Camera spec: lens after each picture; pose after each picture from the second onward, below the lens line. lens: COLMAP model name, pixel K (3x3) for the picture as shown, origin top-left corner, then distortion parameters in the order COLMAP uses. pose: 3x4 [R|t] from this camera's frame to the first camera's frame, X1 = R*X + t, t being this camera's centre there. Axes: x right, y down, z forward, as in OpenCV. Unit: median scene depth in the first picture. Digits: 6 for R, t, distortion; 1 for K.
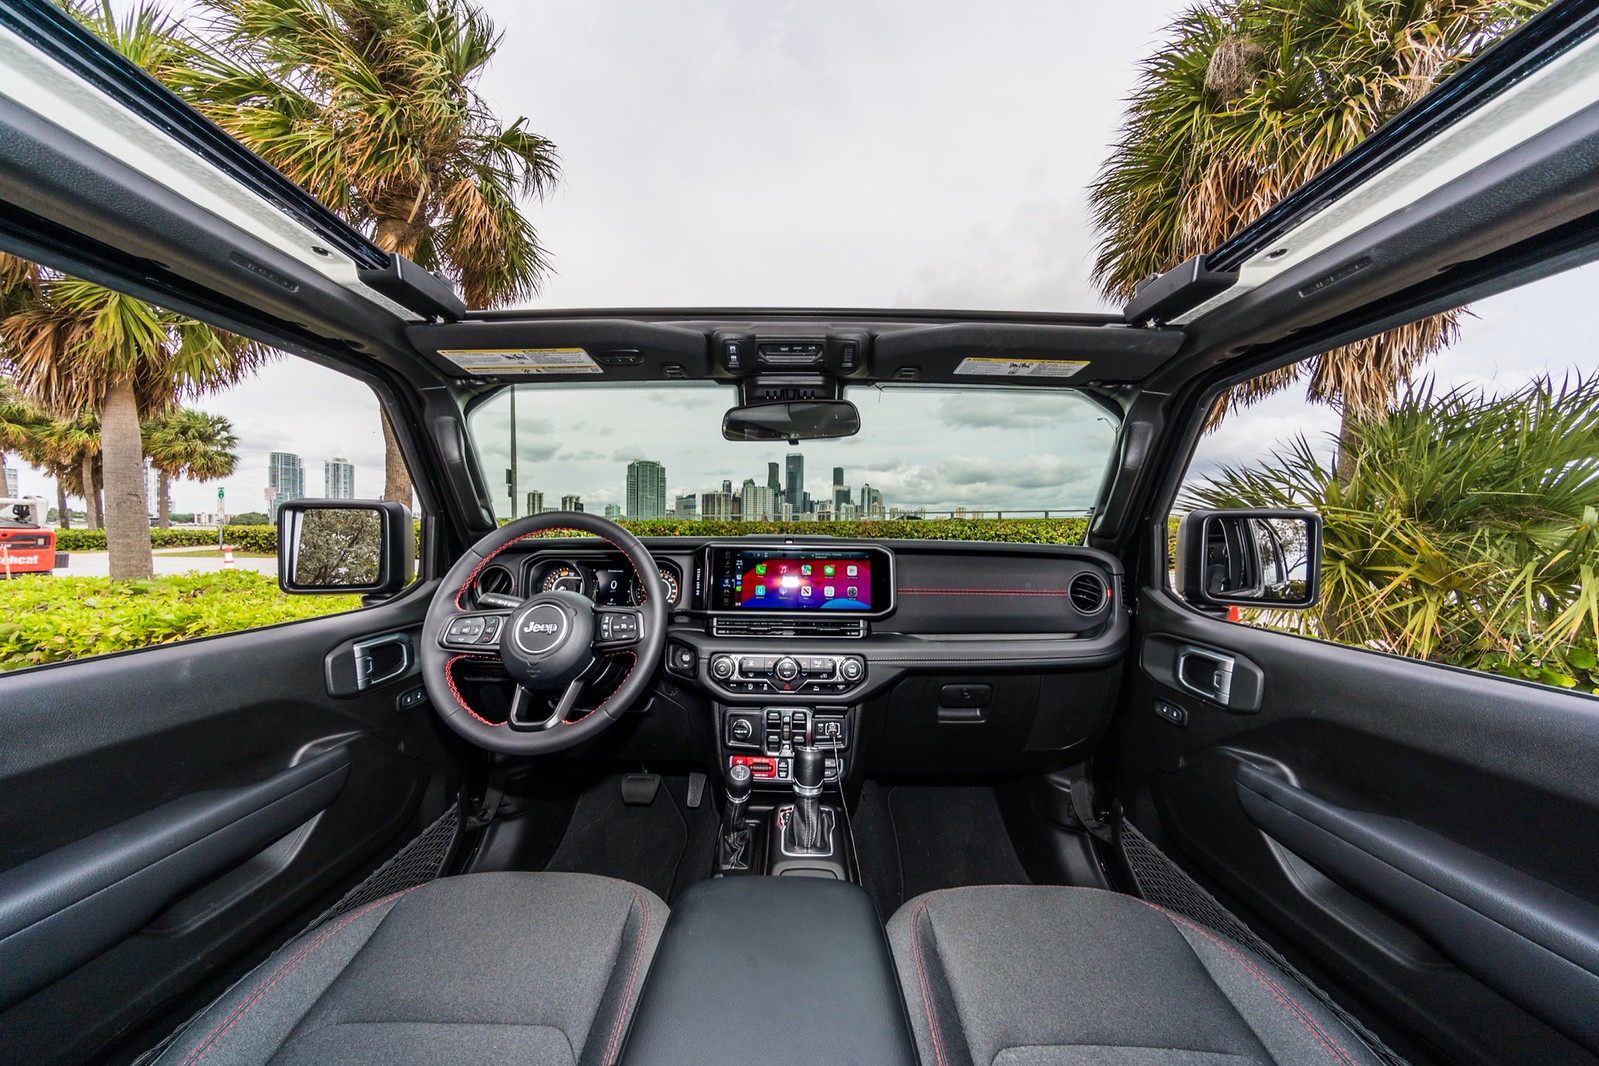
lens RADIAL K [[477.3, 0, 802.5], [0, 477.3, 544.8], [0, 0, 1]] dist [0.001261, -0.000063]
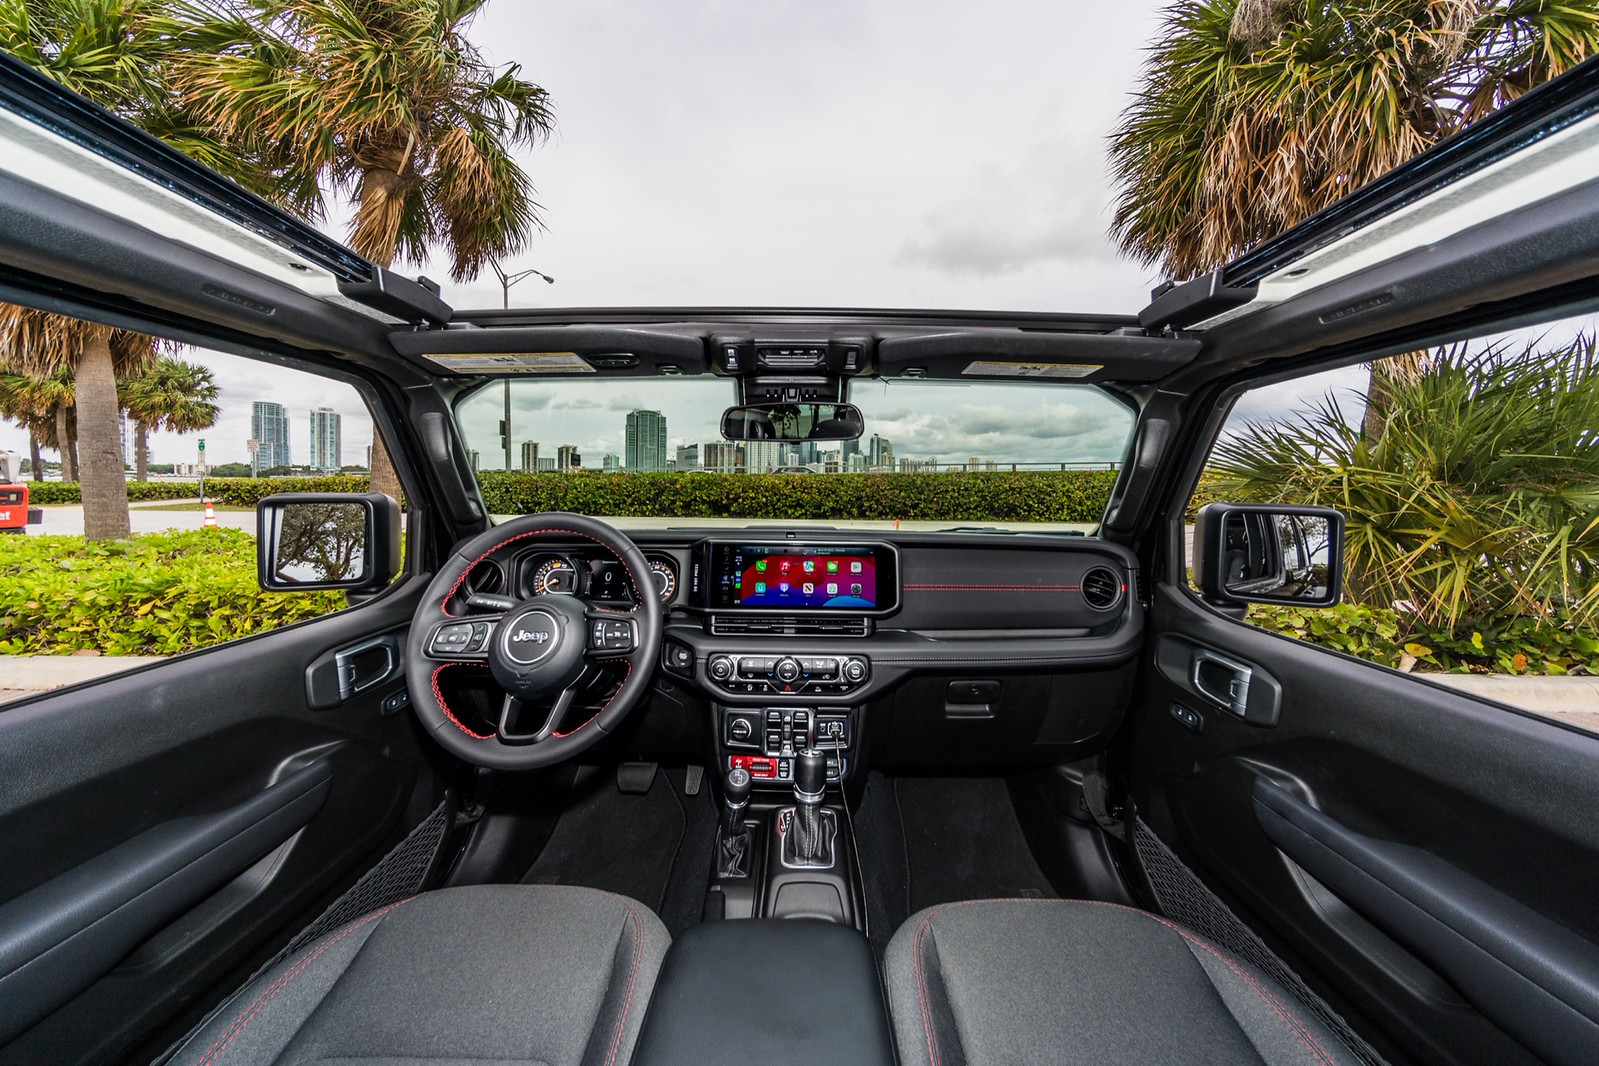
lens RADIAL K [[499.3, 0, 788.7], [0, 499.3, 721.2], [0, 0, 1]] dist [0.001507, -0.000175]
pose [[0.999989, 0.004357, 0.001918, -0.046846], [-0.004365, 0.999983, 0.003805, 0.518414], [-0.001901, -0.003813, 0.999991, -0.008088]]
